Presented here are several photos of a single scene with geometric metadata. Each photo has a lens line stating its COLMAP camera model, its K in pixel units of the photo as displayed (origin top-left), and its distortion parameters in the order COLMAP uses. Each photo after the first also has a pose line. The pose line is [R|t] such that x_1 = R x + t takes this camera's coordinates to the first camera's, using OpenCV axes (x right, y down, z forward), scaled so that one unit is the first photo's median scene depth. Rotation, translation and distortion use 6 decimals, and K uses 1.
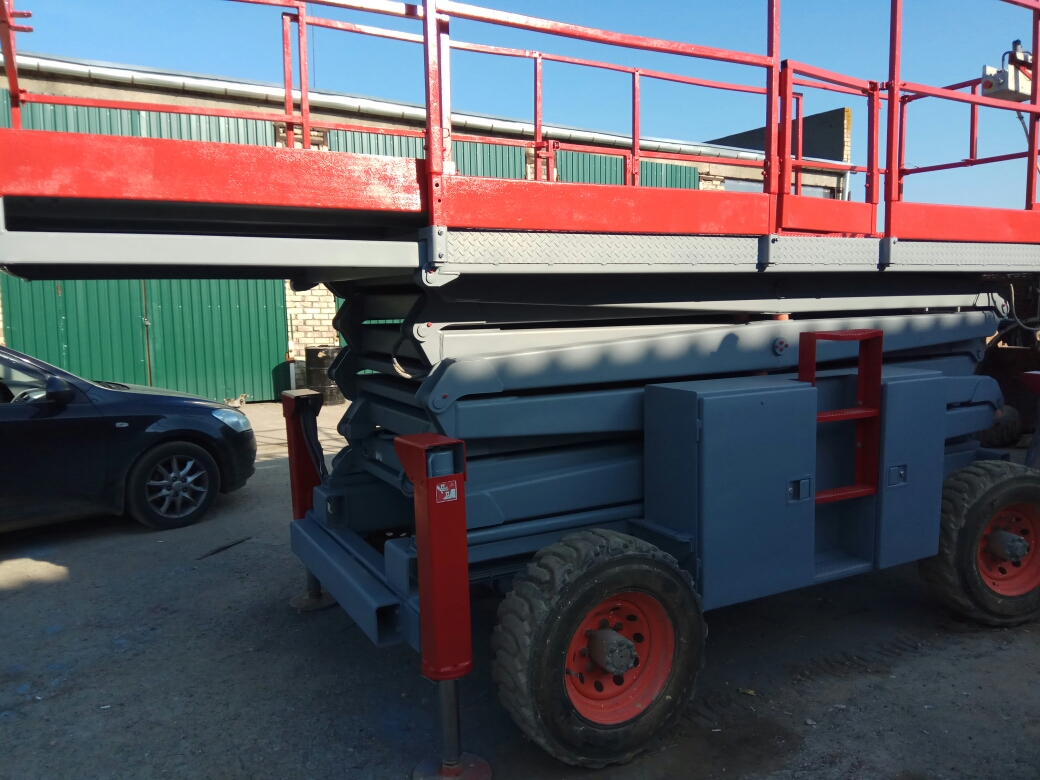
lens RADIAL K [[808.0, 0, 522.0], [0, 808.0, 392.5], [0, 0, 1]] dist [0.045546, -0.080251]
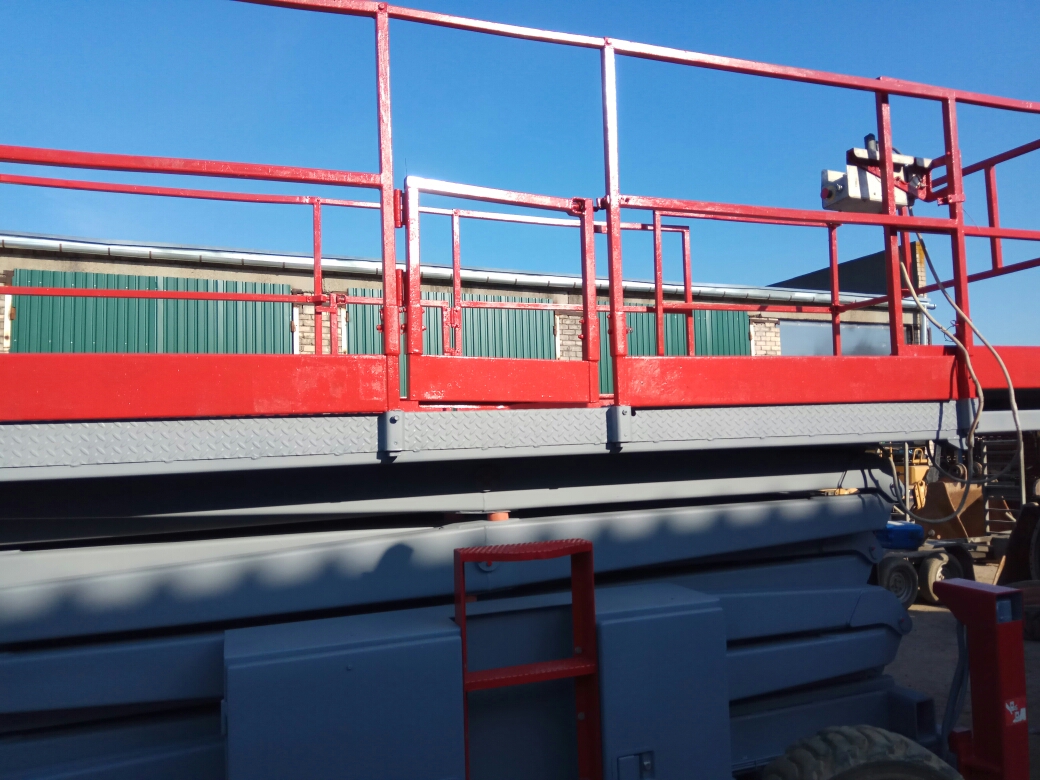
lens RADIAL K [[808.0, 0, 515.3], [0, 808.0, 395.1], [0, 0, 1]] dist [0.045546, -0.080251]
pose [[0.987934, -0.030838, -0.151775, 0.407245], [0.003573, 0.984254, -0.176724, -0.065571], [0.154835, 0.174049, 0.972488, 0.260347]]
